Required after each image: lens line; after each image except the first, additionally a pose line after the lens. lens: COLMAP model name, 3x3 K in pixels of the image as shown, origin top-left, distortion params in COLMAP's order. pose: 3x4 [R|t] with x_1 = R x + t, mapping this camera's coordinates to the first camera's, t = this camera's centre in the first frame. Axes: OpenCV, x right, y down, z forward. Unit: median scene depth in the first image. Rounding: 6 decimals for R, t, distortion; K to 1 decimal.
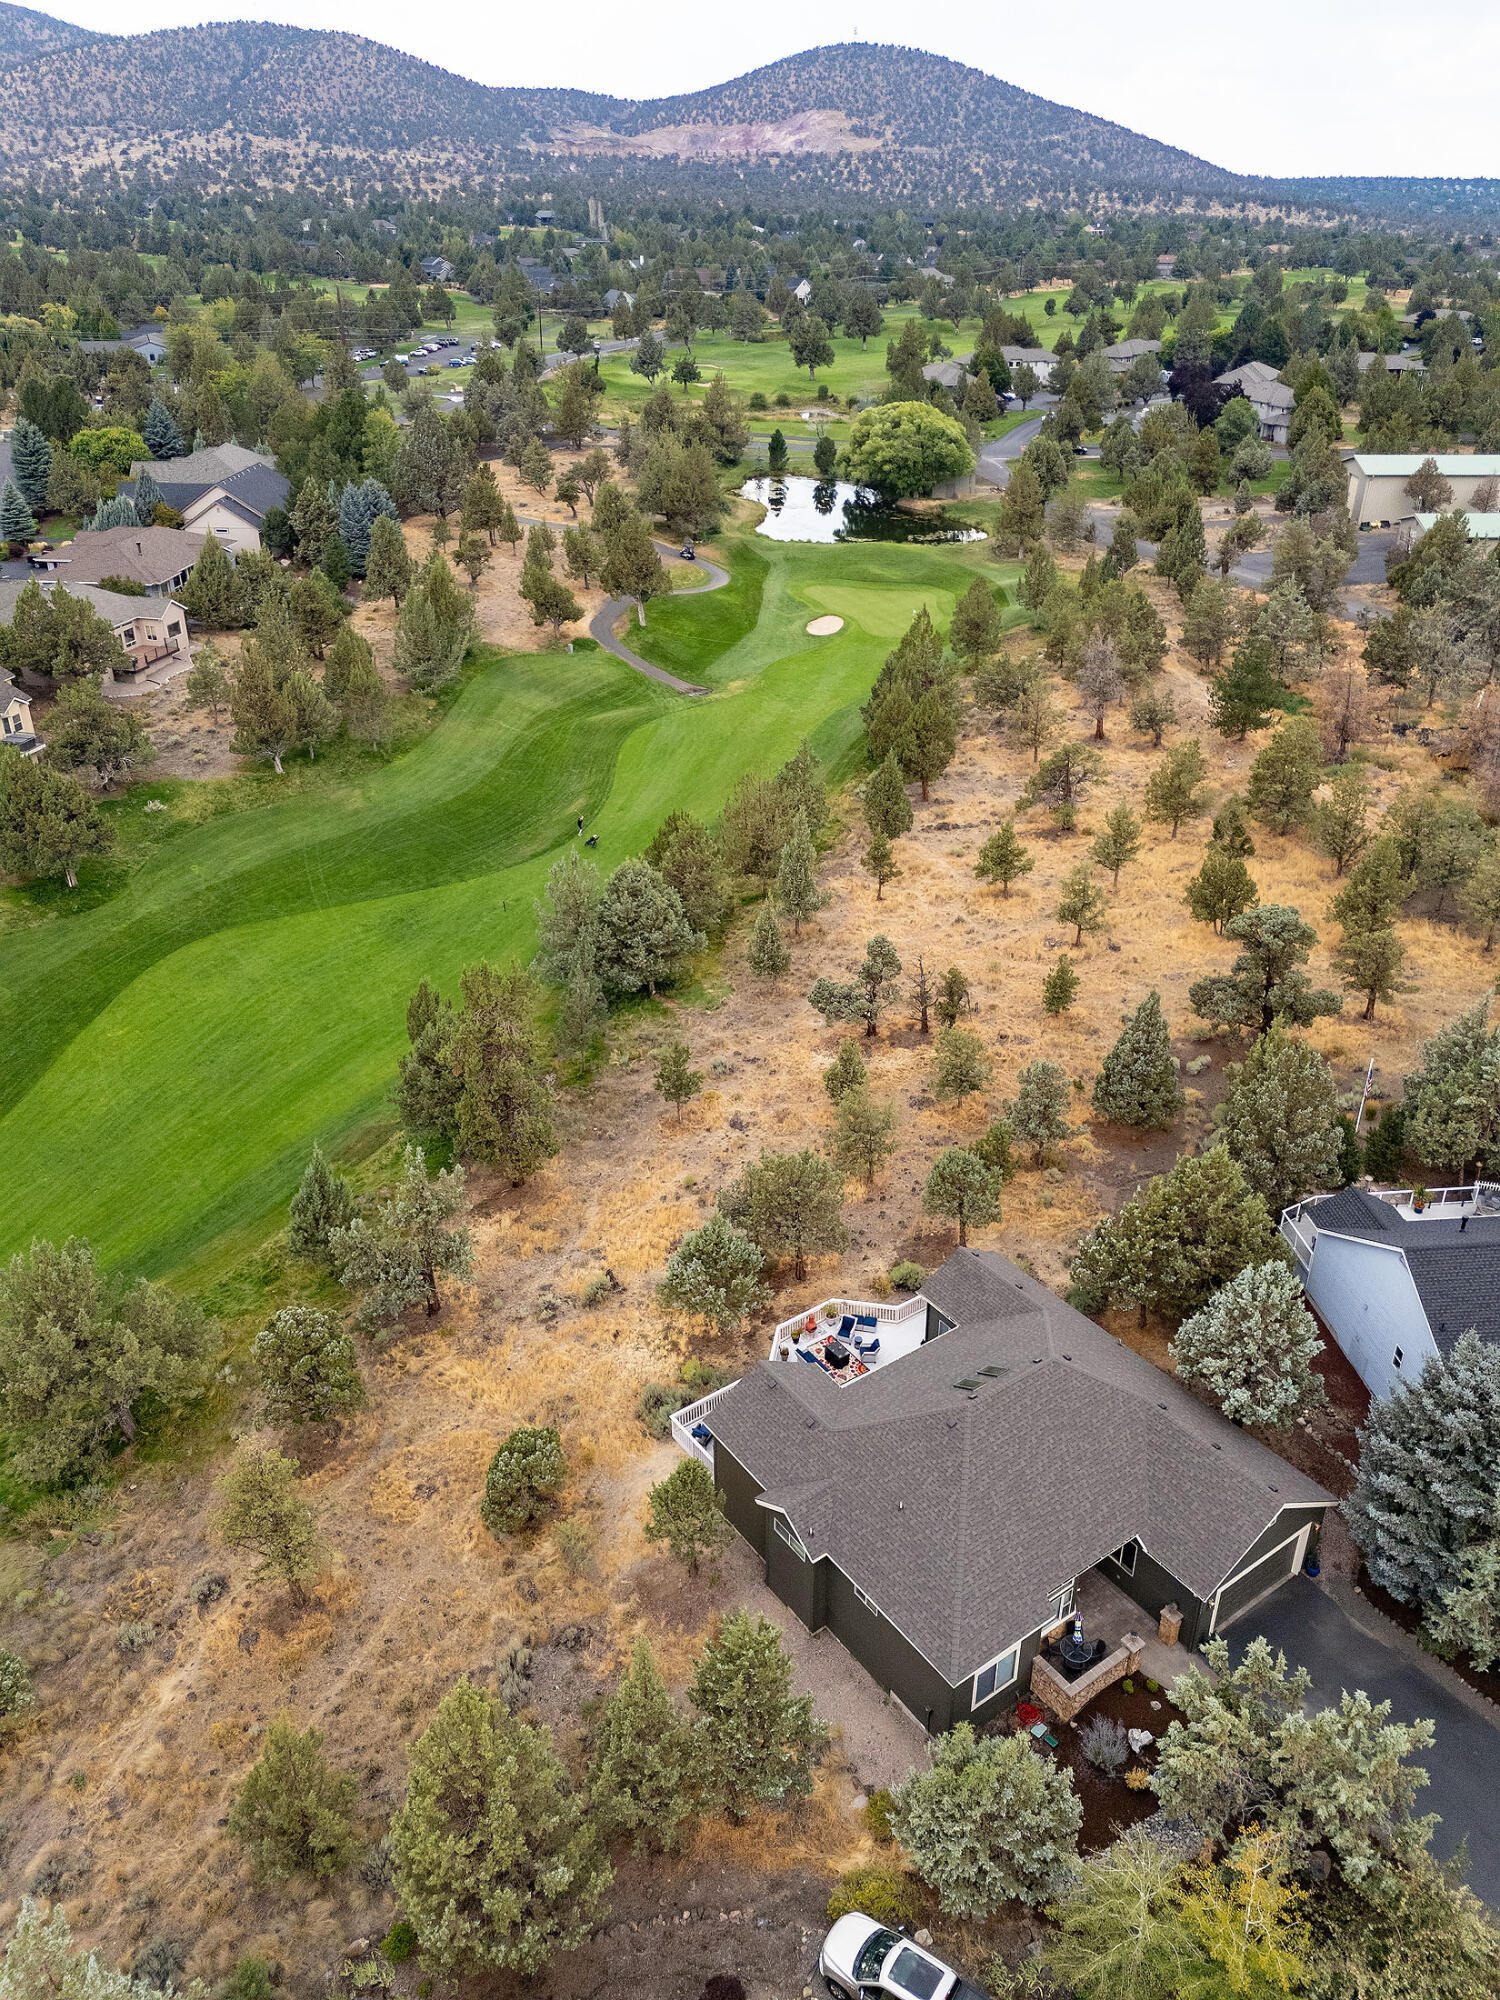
lens RADIAL K [[1508.2, 0, 754.2], [0, 1508.2, 1000.9], [0, 0, 1]] dist [0.077380, -0.063062]
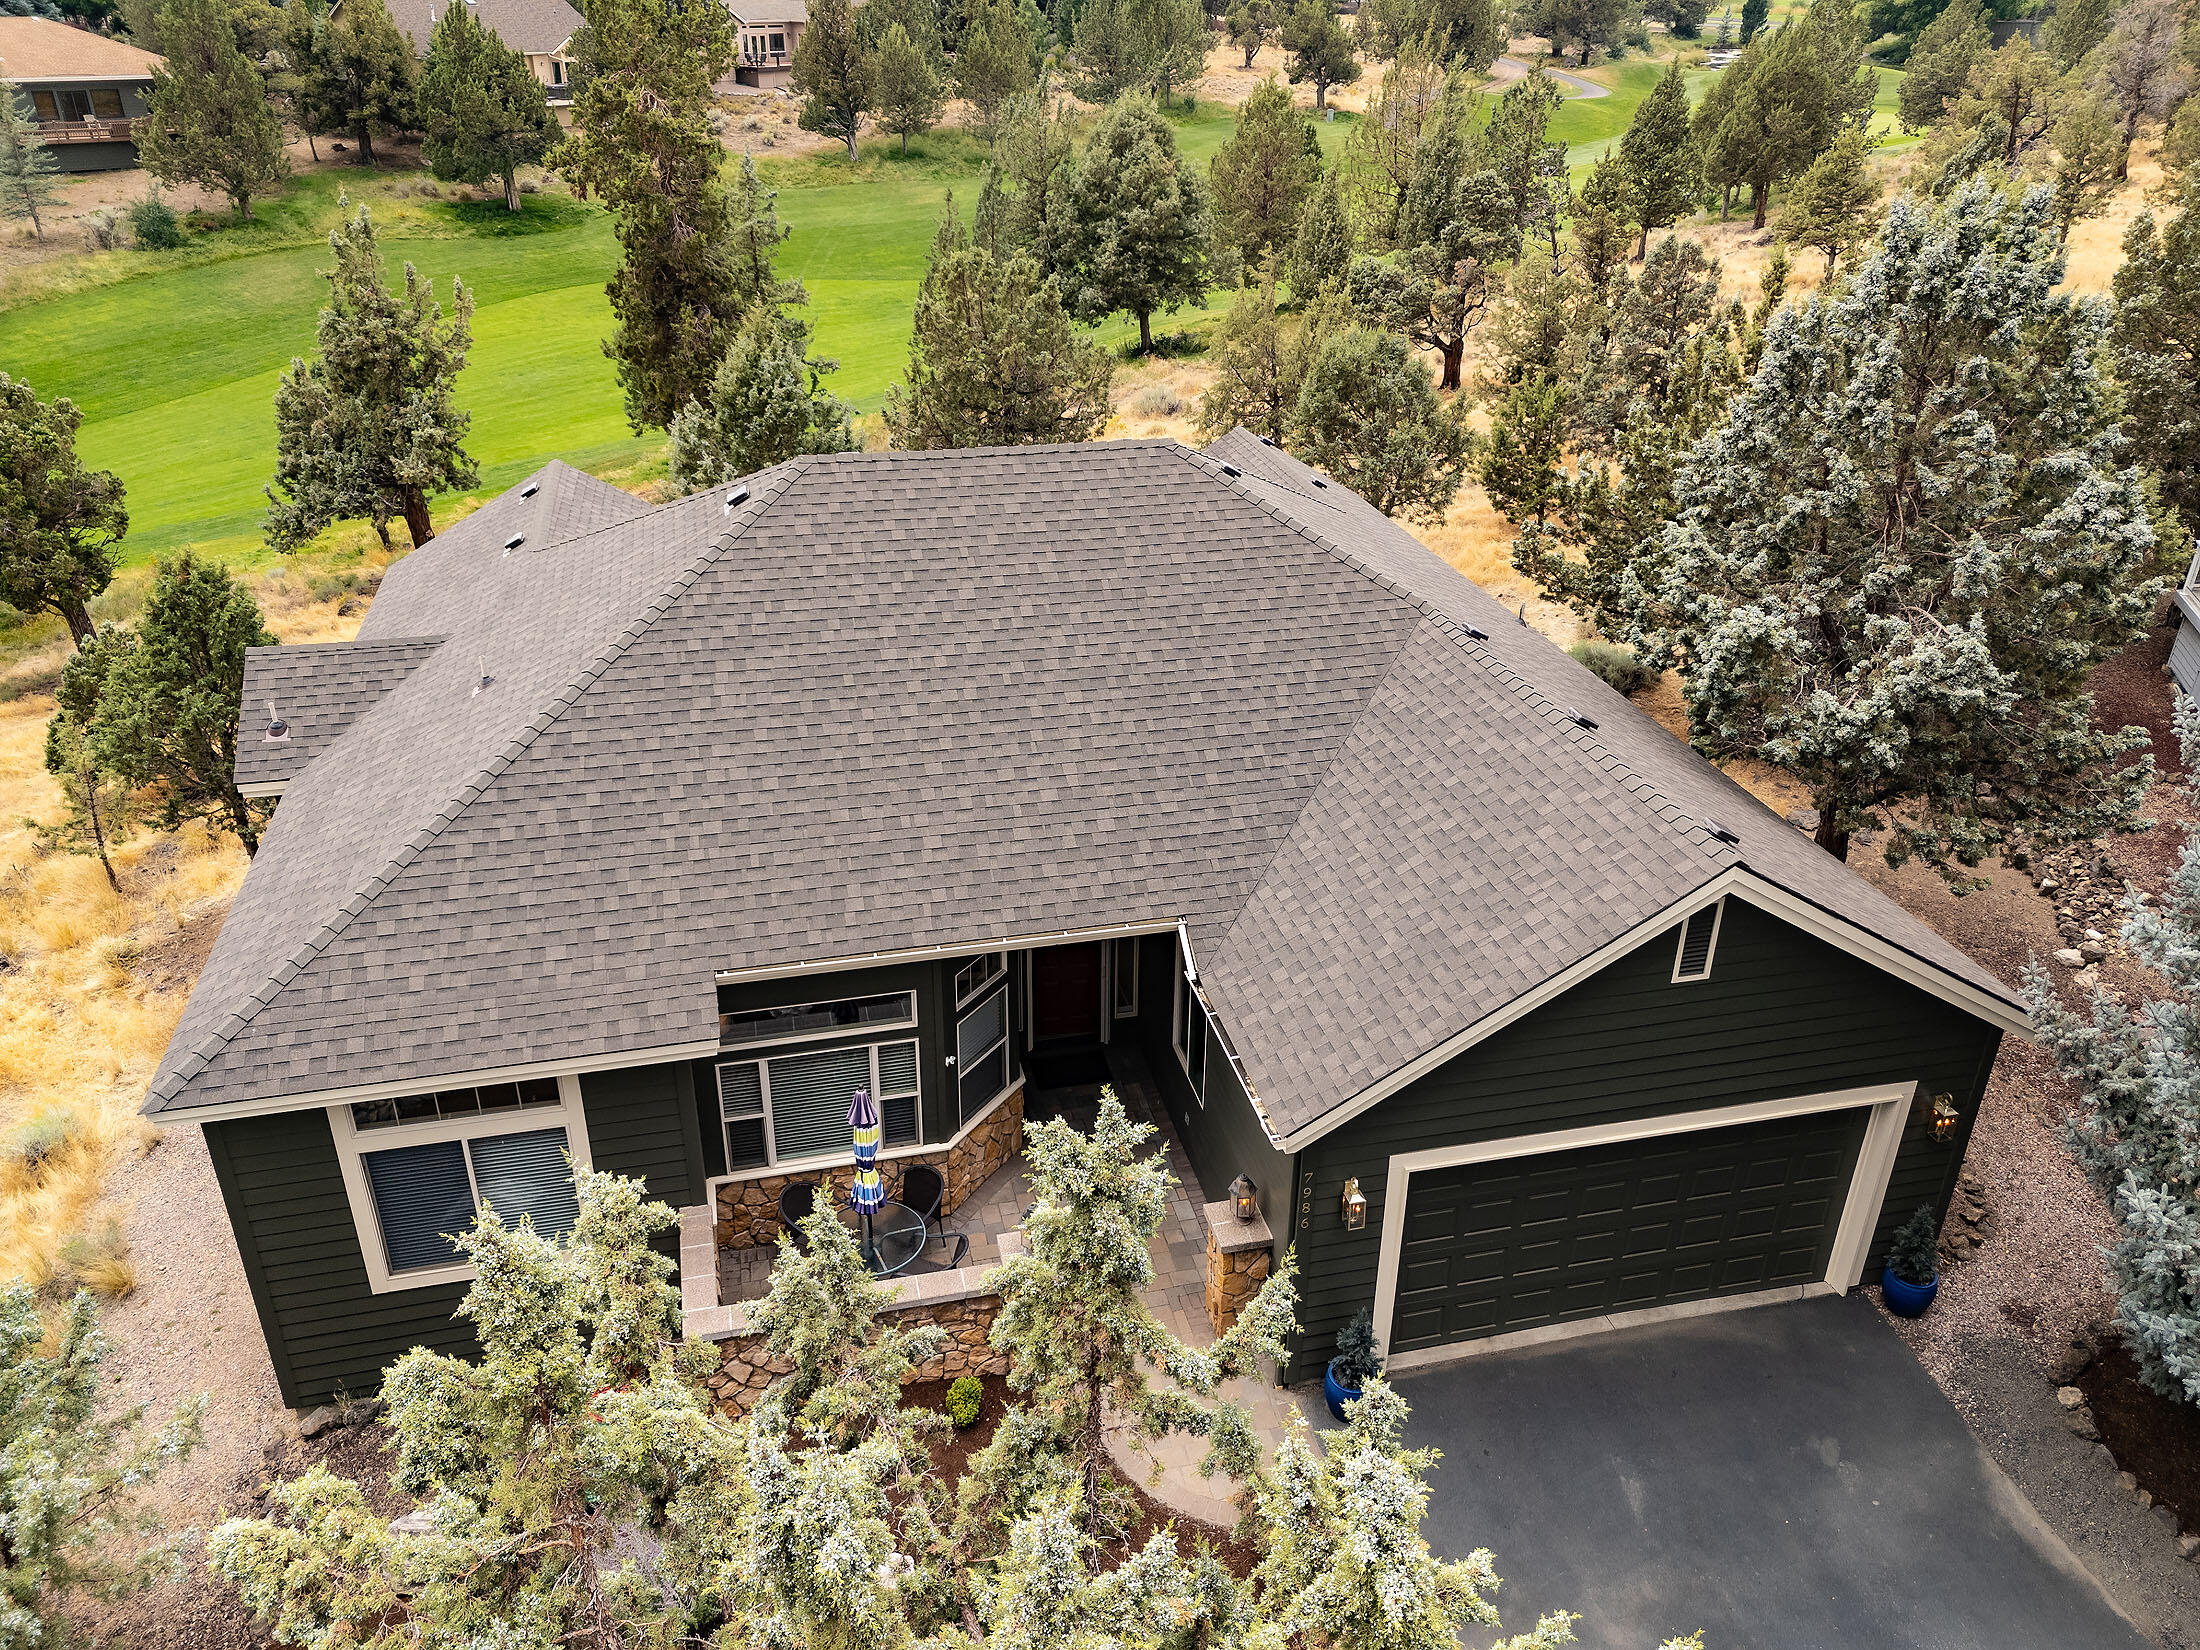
lens RADIAL K [[1659.0, 0, 1091.7], [0, 1659.0, 821.9], [0, 0, 1]] dist [0.077380, -0.063062]
pose [[0.925379, 0.179587, -0.333800, 0.189967], [-0.181577, 0.983046, 0.025508, 0.186025], [0.332722, 0.037006, 0.942299, 0.402951]]
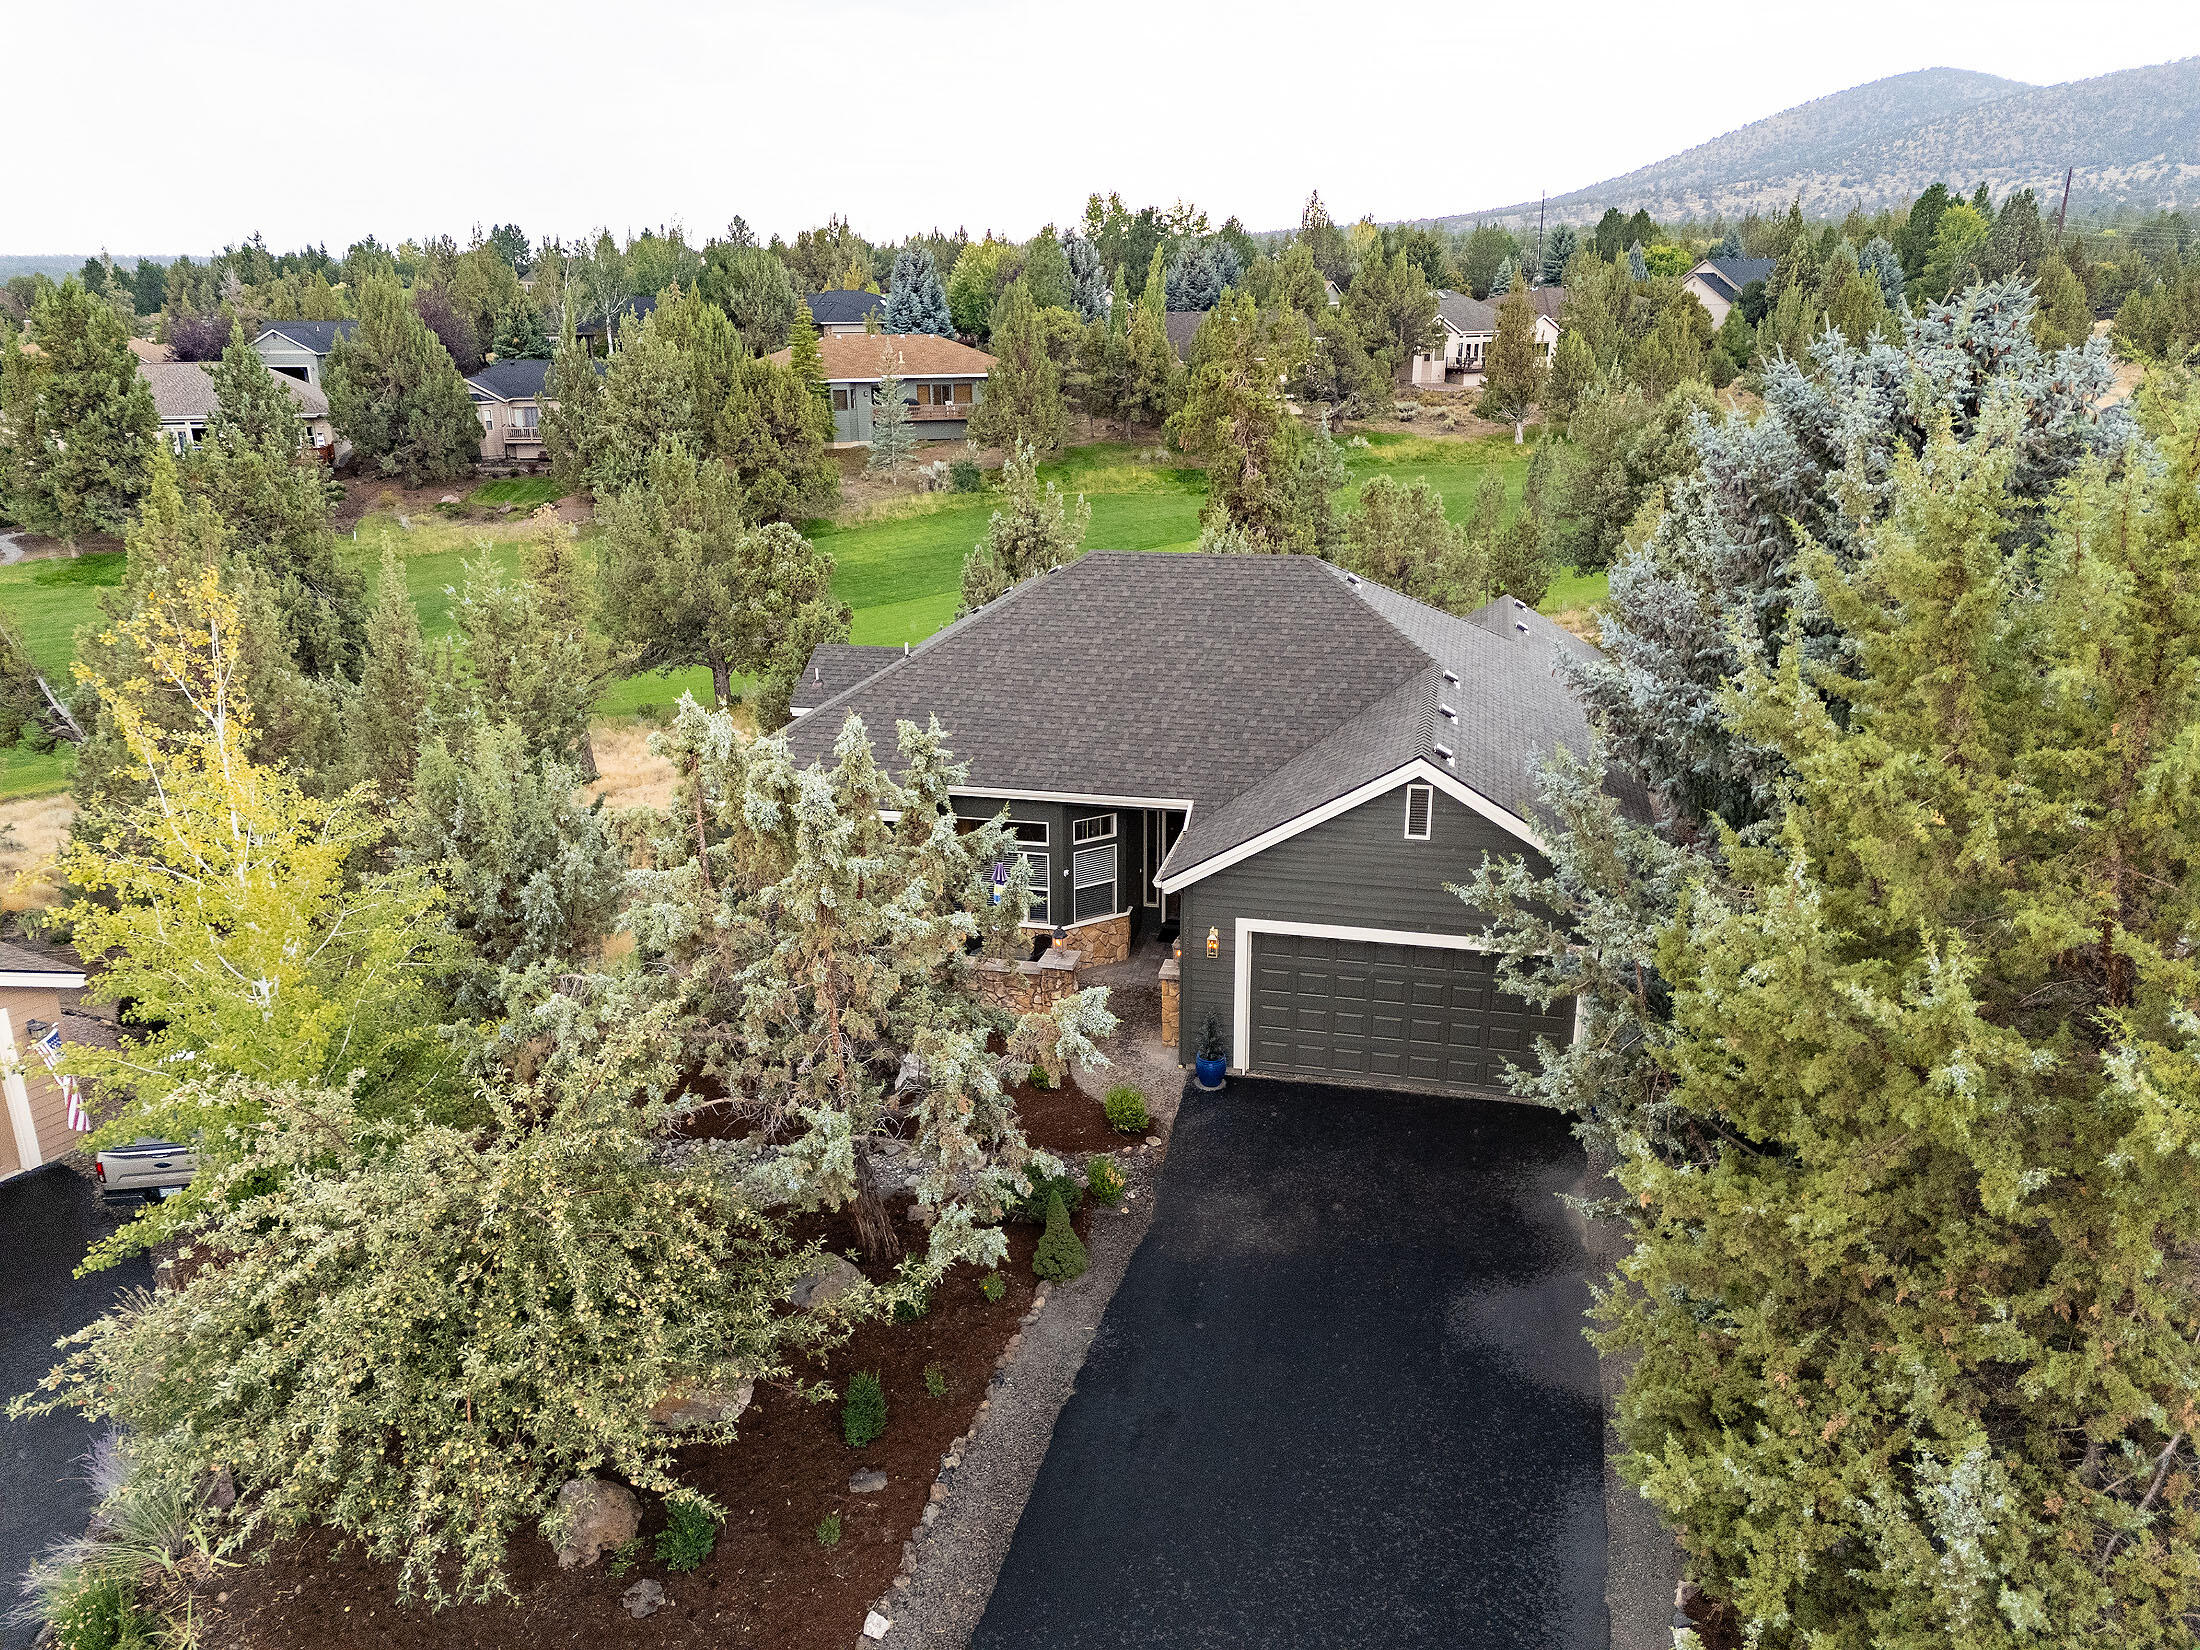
lens RADIAL K [[1659.0, 0, 1104.7], [0, 1659.0, 838.0], [0, 0, 1]] dist [0.077380, -0.063062]
pose [[0.669988, 0.231530, -0.705344, 0.353402], [-0.337482, 0.941260, -0.011595, 0.215681], [0.661228, 0.245810, 0.708770, 0.346400]]
